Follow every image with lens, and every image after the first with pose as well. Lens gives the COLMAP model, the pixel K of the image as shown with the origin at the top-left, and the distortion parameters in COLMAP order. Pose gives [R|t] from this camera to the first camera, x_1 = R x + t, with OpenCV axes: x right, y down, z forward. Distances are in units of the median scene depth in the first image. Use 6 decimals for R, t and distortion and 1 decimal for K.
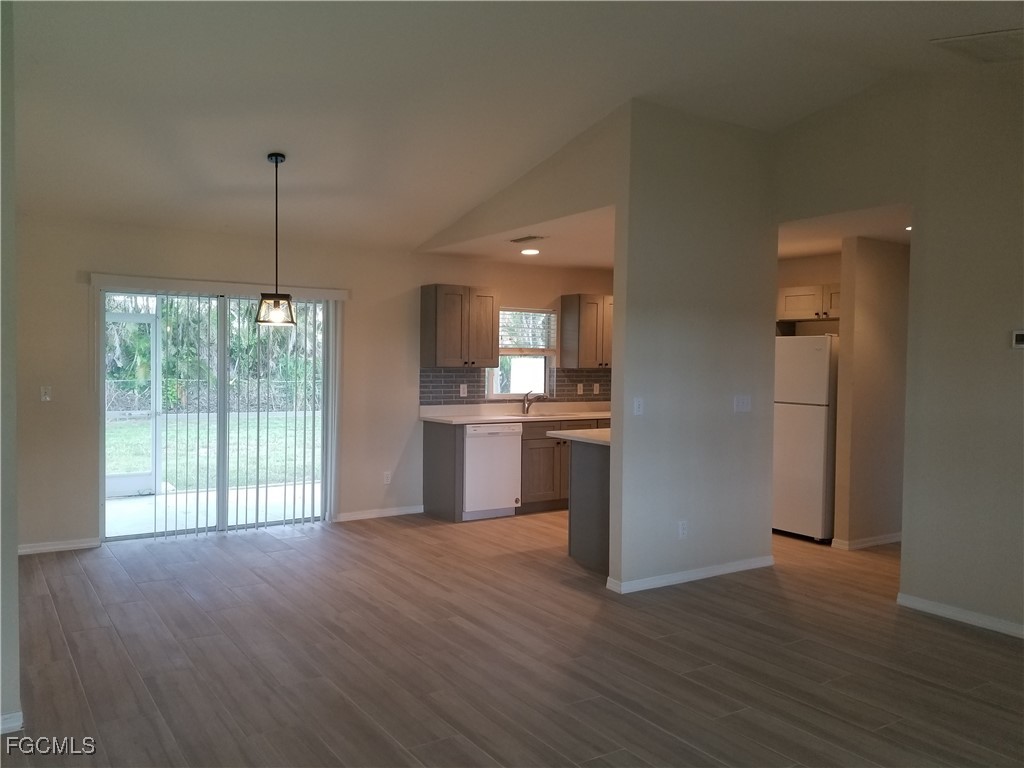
lens RADIAL K [[784.4, 0, 484.3], [0, 784.4, 374.9], [0, 0, 1]] dist [0.046321, -0.098733]
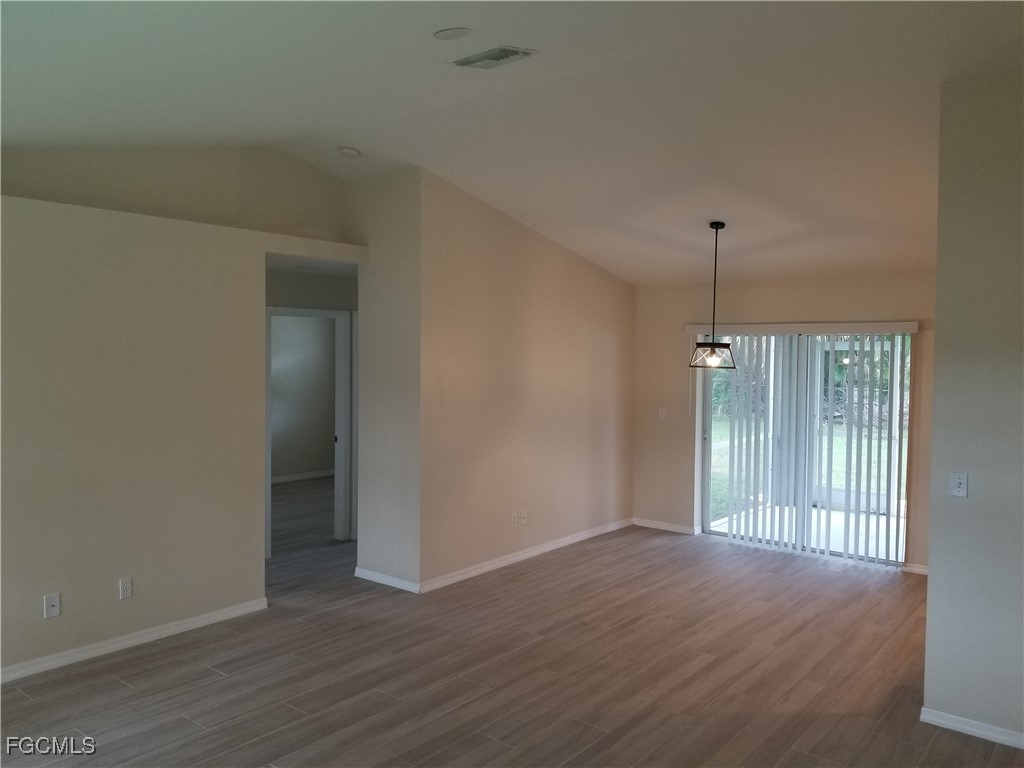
lens RADIAL K [[784.4, 0, 484.3], [0, 784.4, 374.9], [0, 0, 1]] dist [0.046321, -0.098733]
pose [[0.301591, 0.018123, -0.953265, 0.515599], [-0.020942, 0.999704, 0.012380, -0.043413], [0.953207, 0.016230, 0.301882, 0.229709]]
